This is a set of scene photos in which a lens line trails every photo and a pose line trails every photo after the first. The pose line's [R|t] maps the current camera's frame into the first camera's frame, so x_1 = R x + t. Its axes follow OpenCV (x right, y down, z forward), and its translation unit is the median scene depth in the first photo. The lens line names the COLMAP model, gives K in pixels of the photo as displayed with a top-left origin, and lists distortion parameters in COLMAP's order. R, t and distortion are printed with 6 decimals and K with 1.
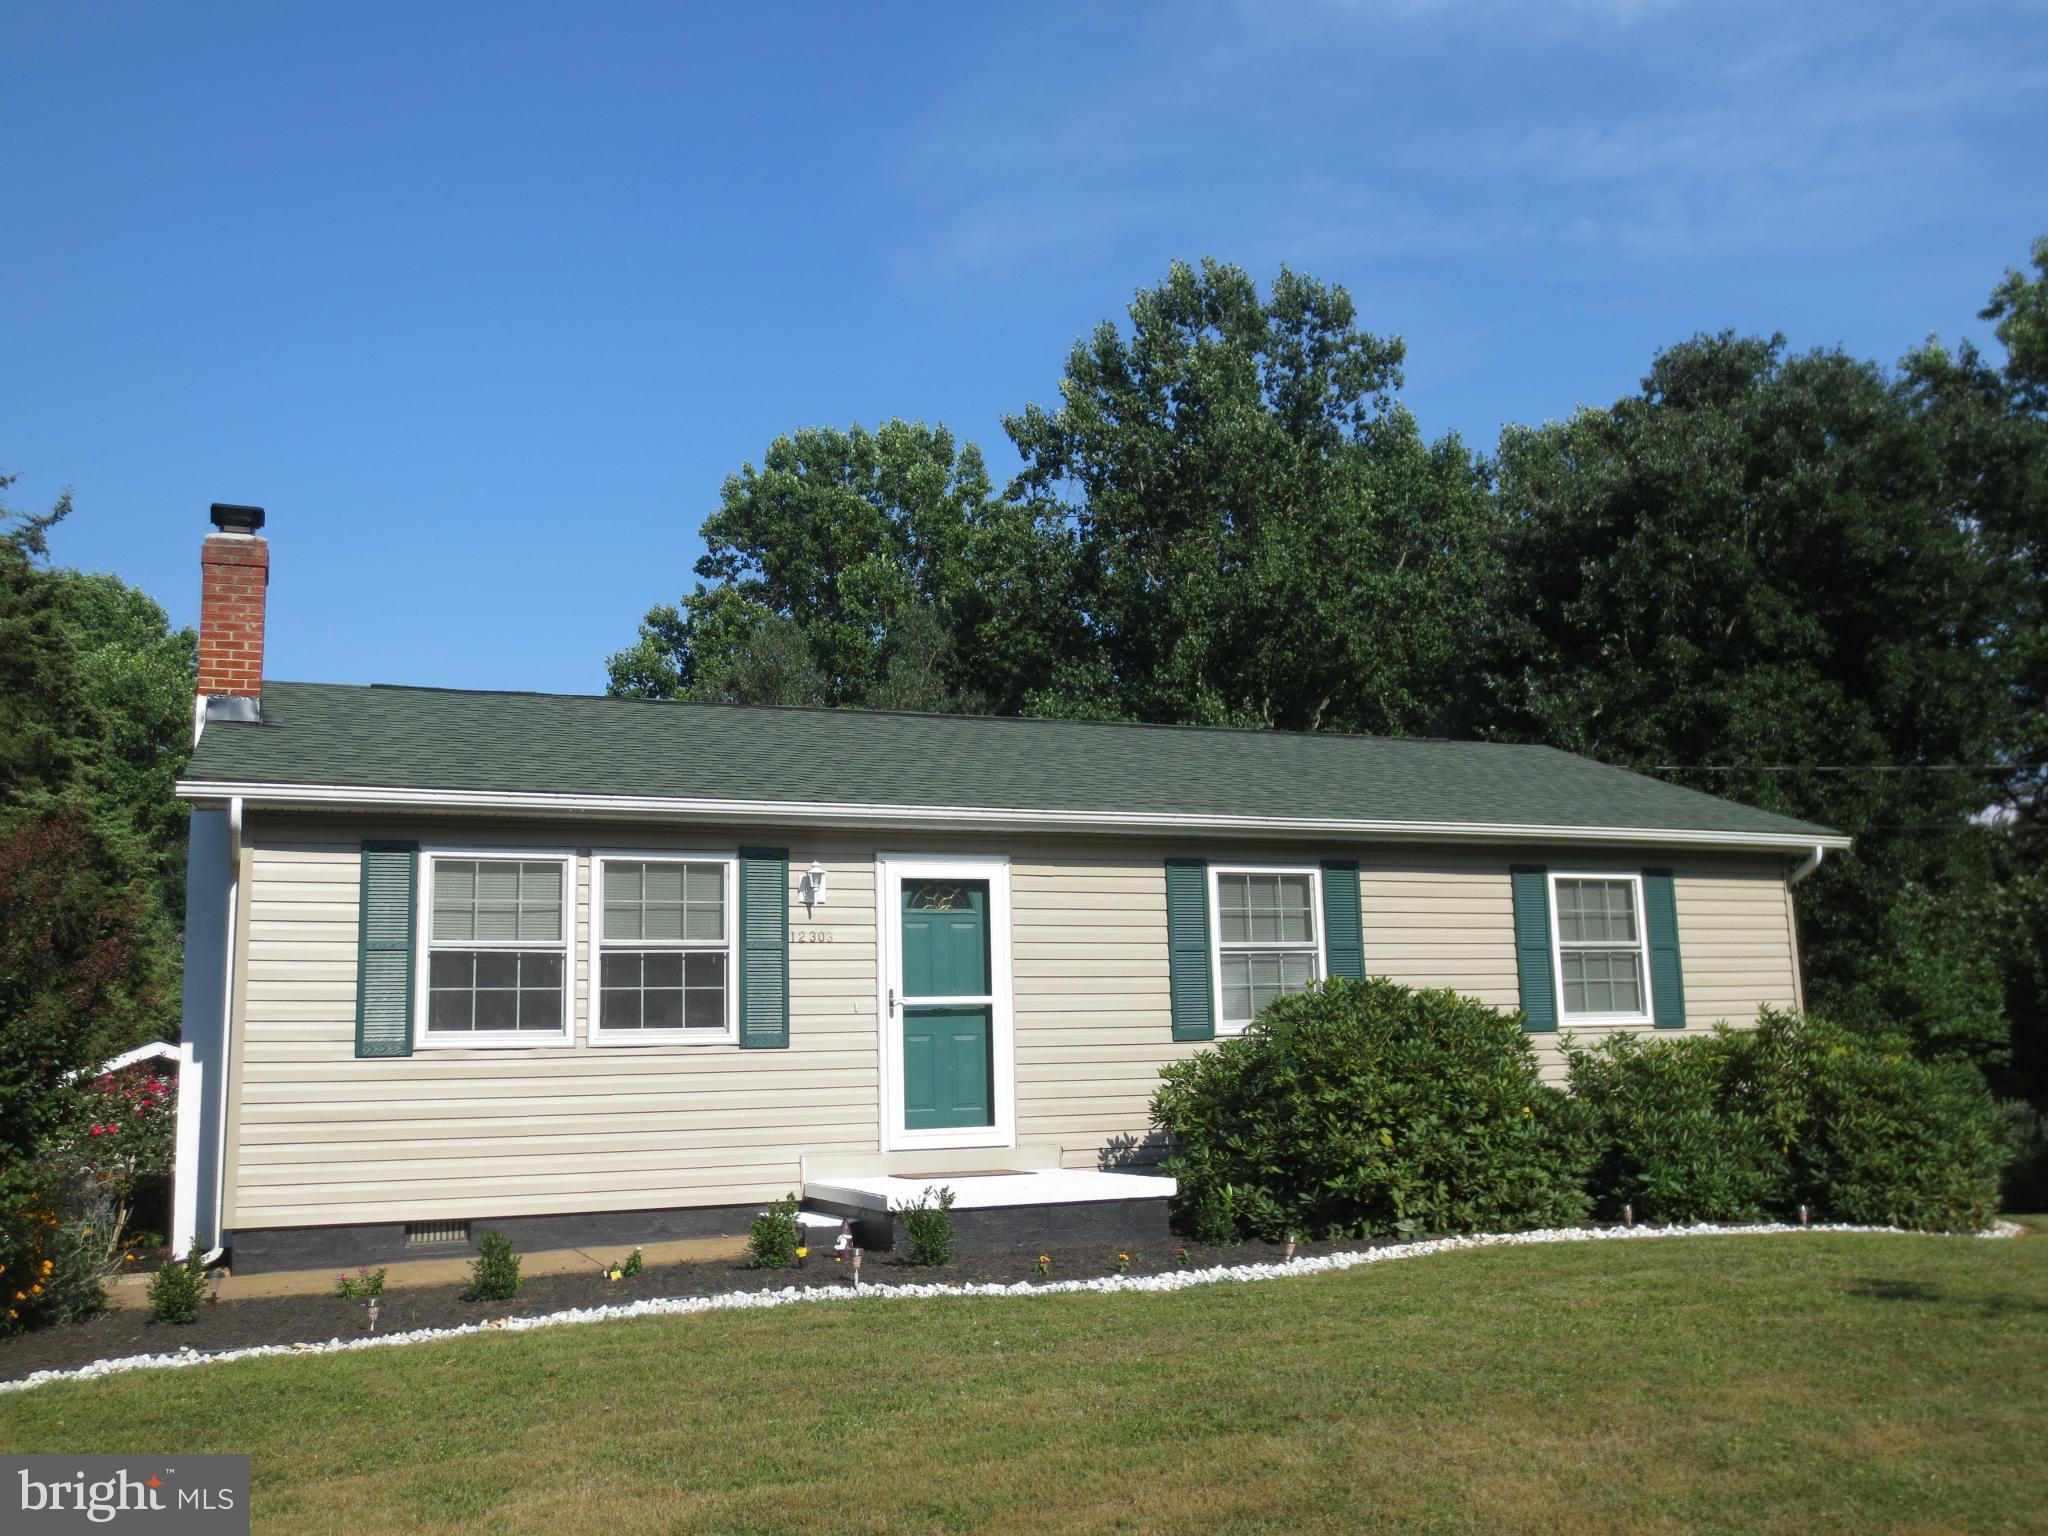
lens RADIAL K [[1681.1, 0, 1029.0], [0, 1681.1, 760.7], [0, 0, 1]] dist [-0.037257, -0.007946]
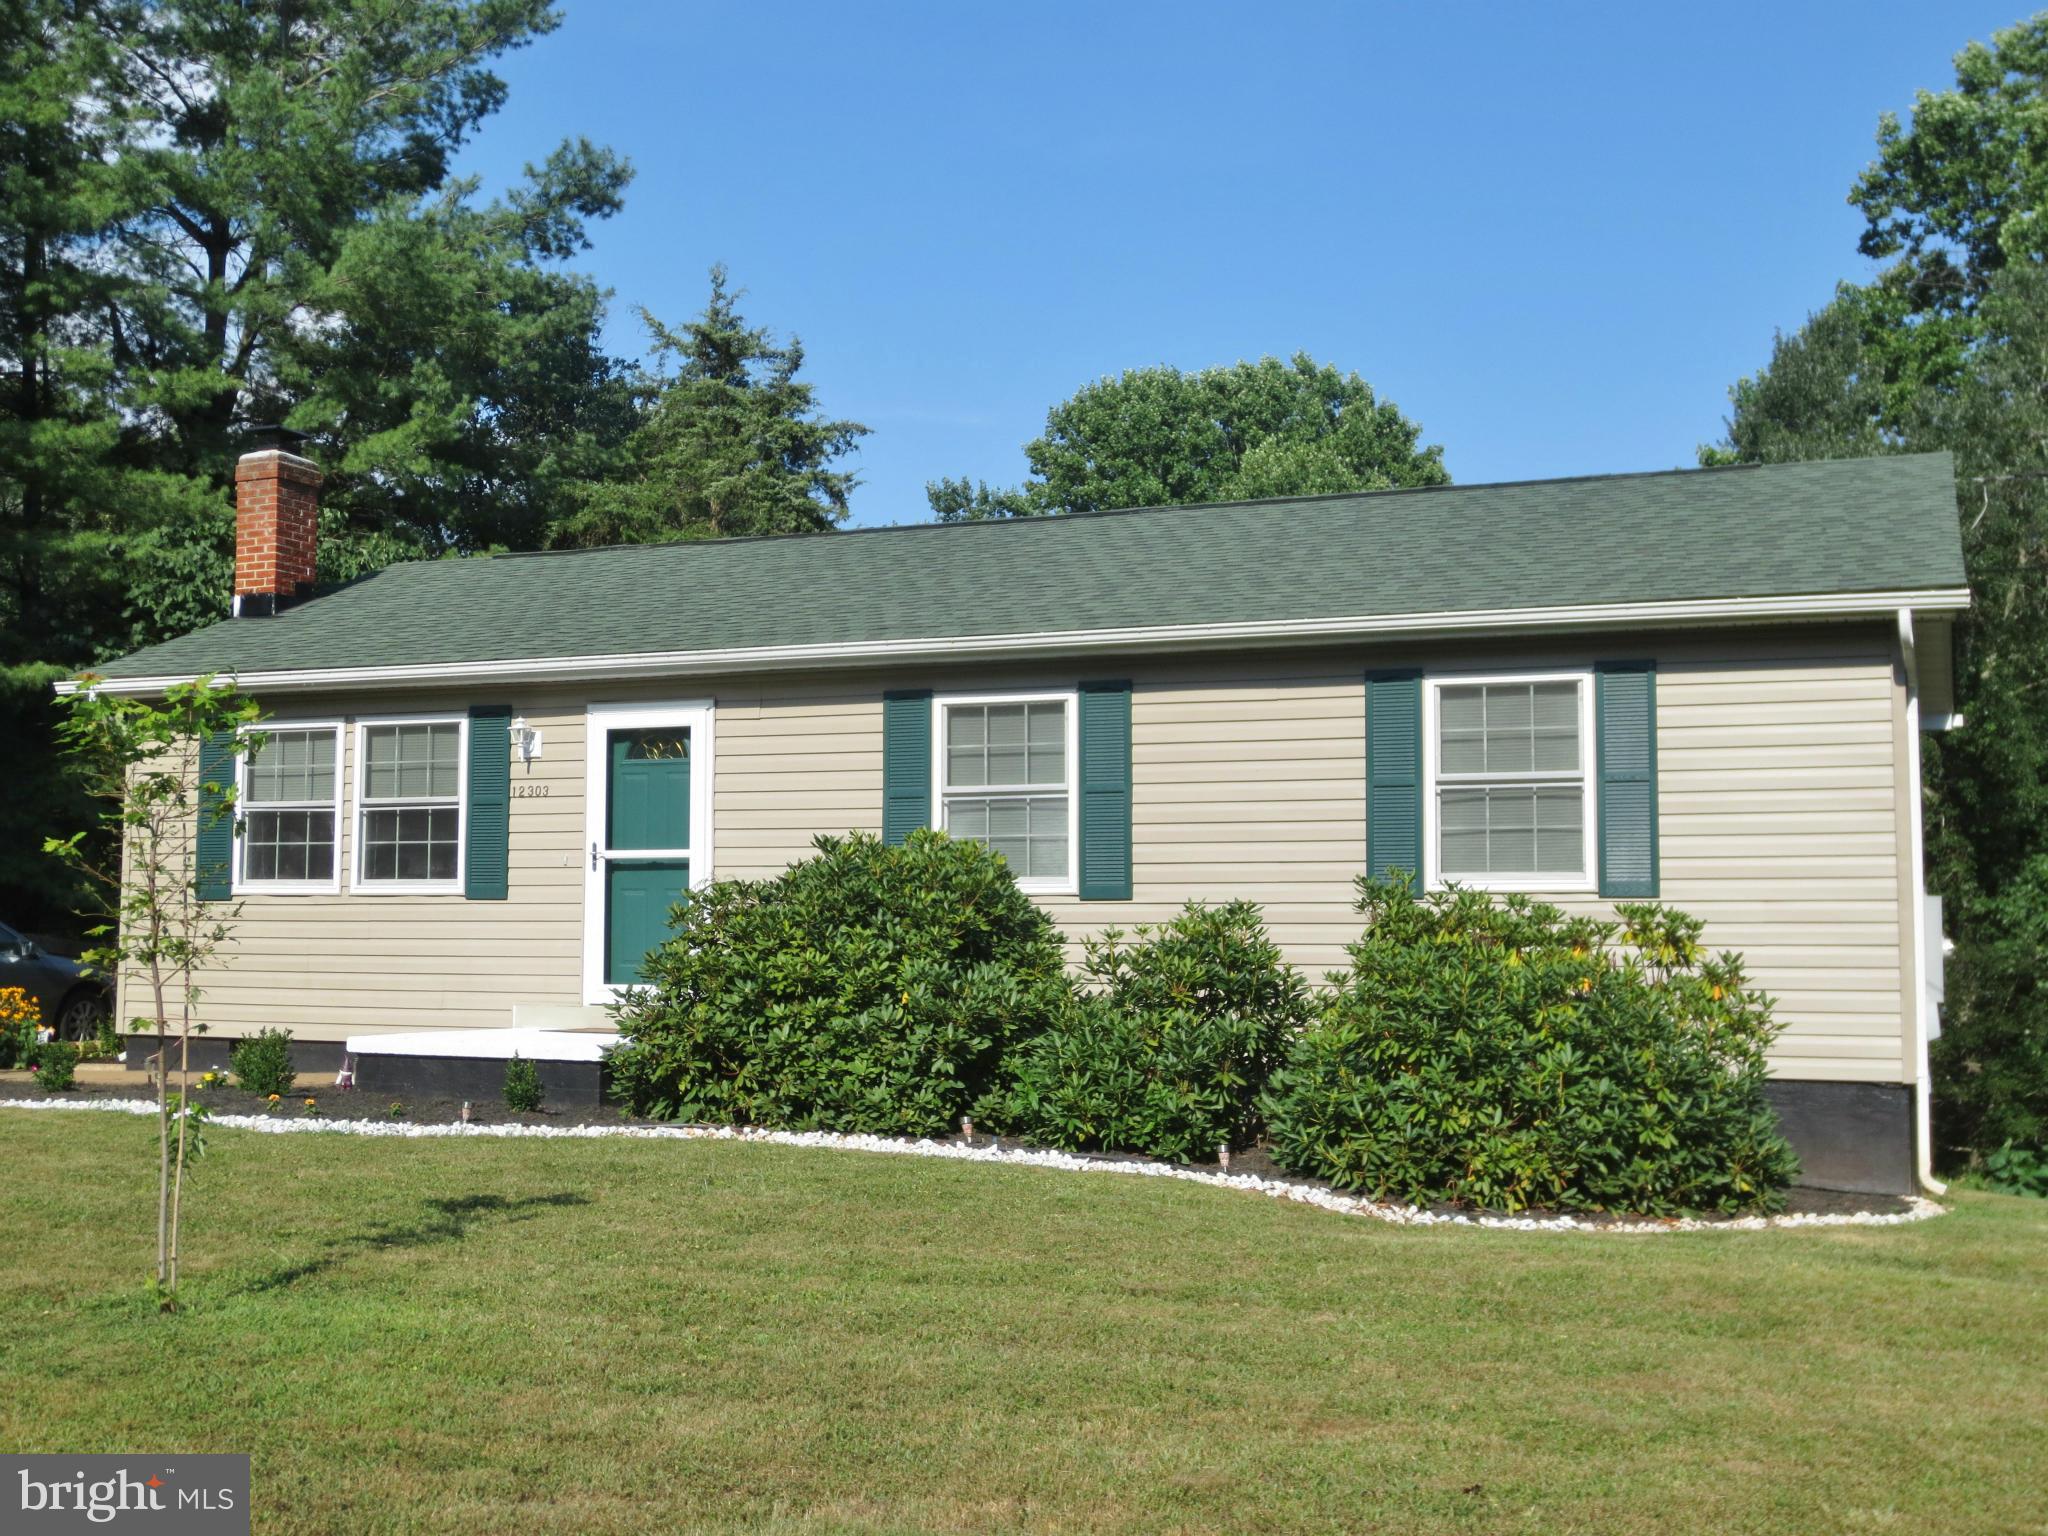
lens RADIAL K [[2354.5, 0, 1034.6], [0, 2354.5, 783.0], [0, 0, 1]] dist [-0.043536, 0.000000]
pose [[0.718203, -0.020543, -0.695531, 1.027032], [0.095816, 0.992962, 0.069611, 0.029322], [0.689205, -0.116638, 0.715116, 0.190302]]
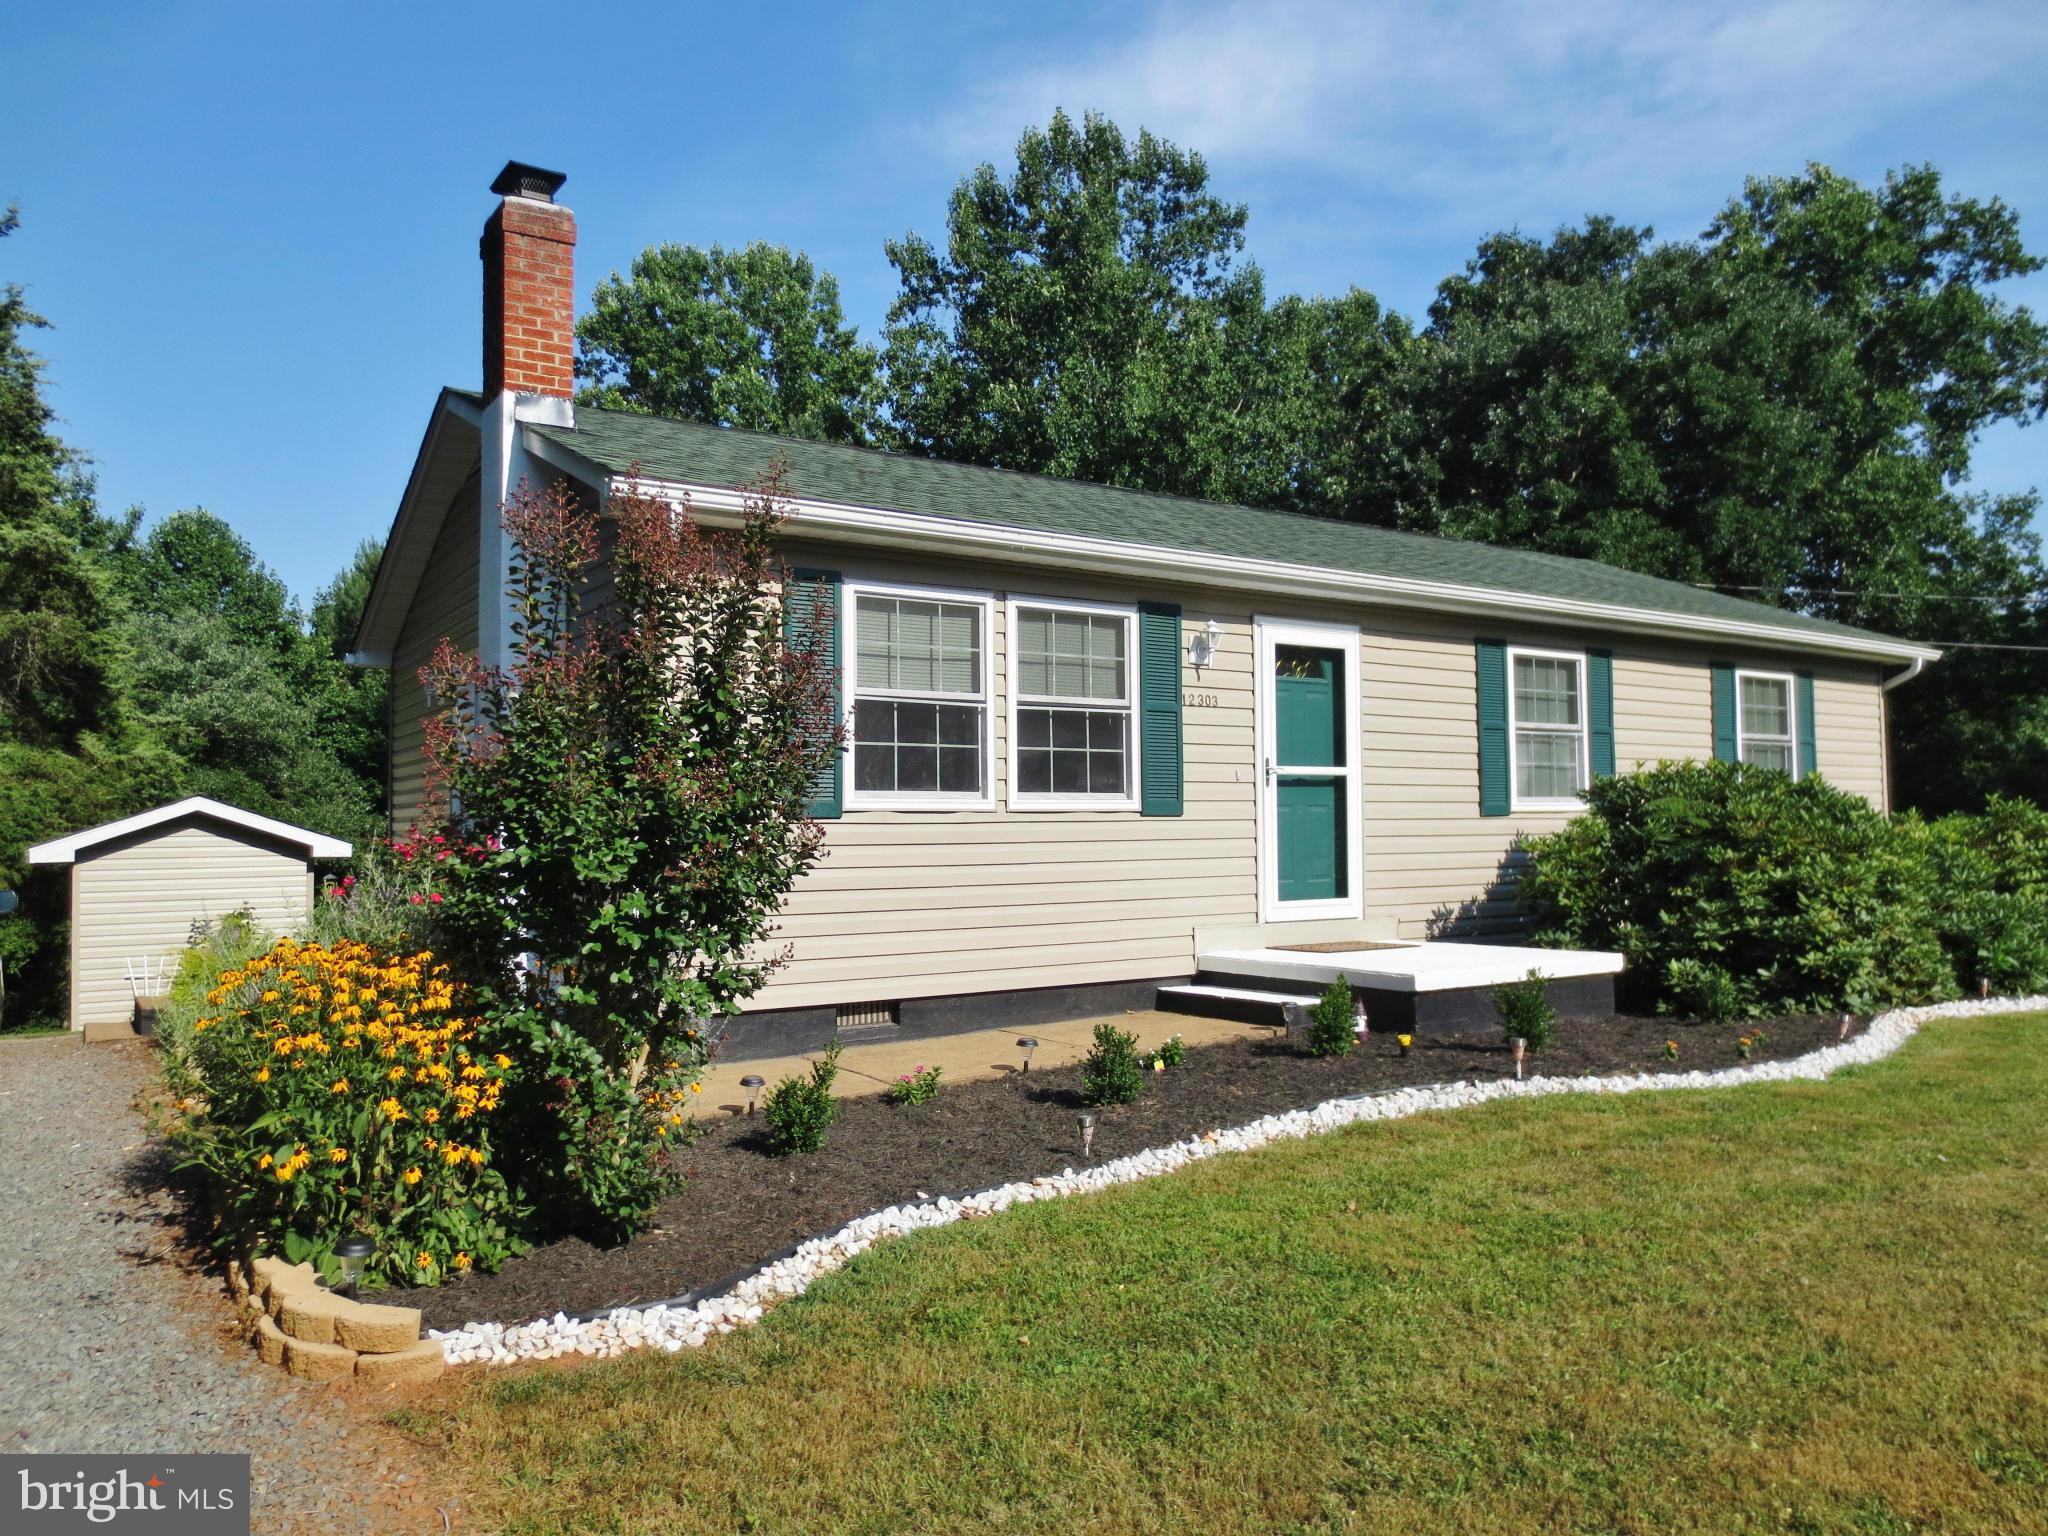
lens RADIAL K [[1406.8, 0, 1014.8], [0, 1406.8, 757.0], [0, 0, 1]] dist [-0.036005, 0.003683]
pose [[0.981673, 0.028163, 0.188480, -0.363433], [-0.051285, 0.991575, 0.118952, 0.045845], [-0.183542, -0.126438, 0.974847, 0.234946]]
